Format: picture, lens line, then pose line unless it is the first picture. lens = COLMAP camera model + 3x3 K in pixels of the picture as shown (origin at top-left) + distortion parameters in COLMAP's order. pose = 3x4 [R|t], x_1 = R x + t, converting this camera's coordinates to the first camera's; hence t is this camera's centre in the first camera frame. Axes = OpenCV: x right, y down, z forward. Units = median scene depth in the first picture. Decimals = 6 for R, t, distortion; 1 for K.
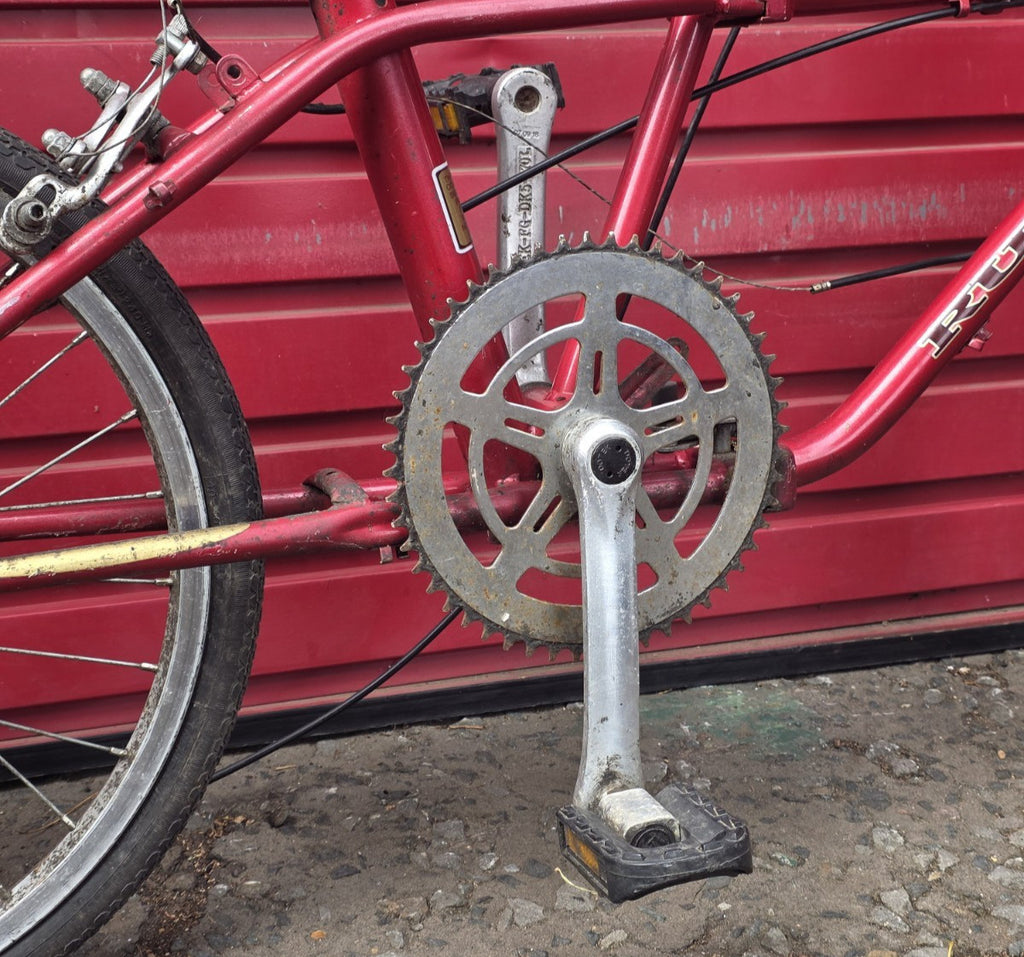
lens RADIAL K [[1841.5, 0, 519.7], [0, 1841.5, 415.4], [0, 0, 1]] dist [0.079657, 0.000000]
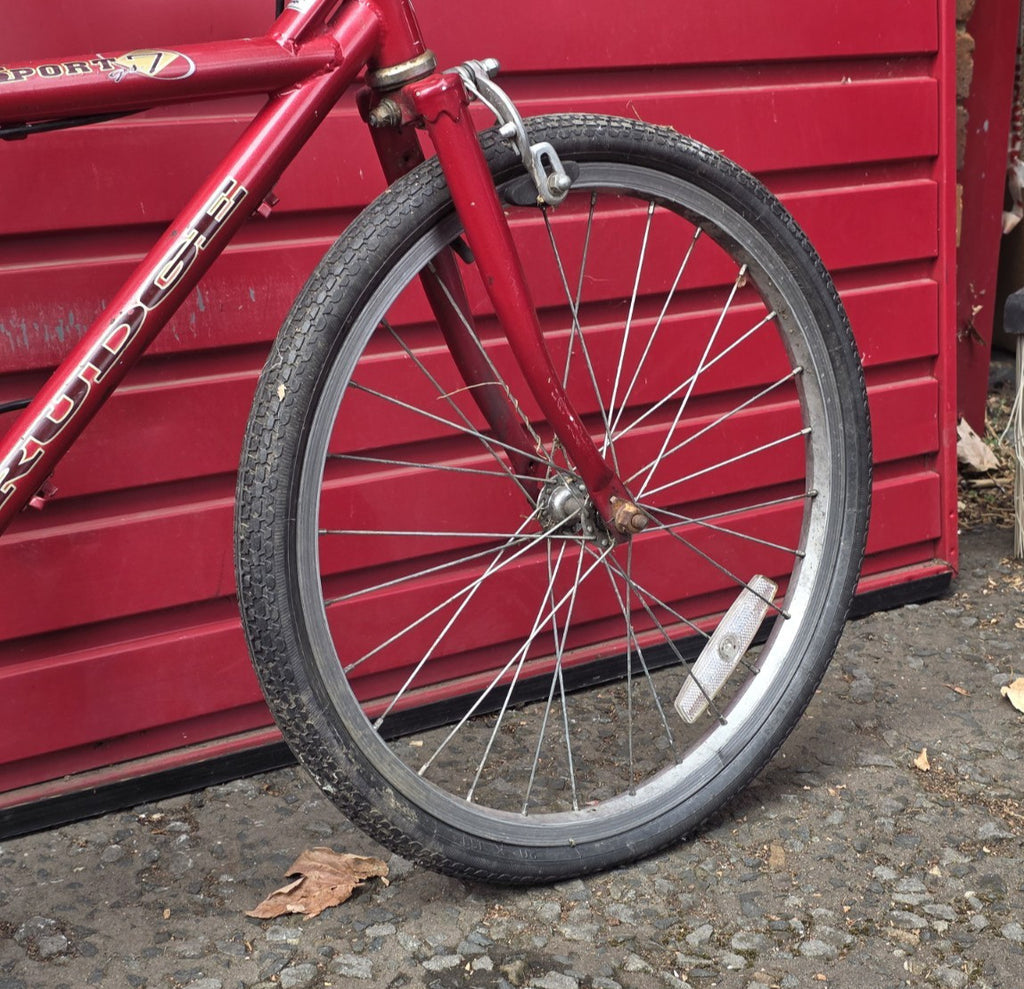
lens RADIAL K [[1882.6, 0, 535.3], [0, 1882.6, 552.2], [0, 0, 1]] dist [0.127127, 0.000000]
pose [[0.961221, -0.083704, 0.262771, 0.240571], [0.069824, 0.995647, 0.061741, -0.056619], [-0.266795, -0.040999, 0.962881, 0.030148]]
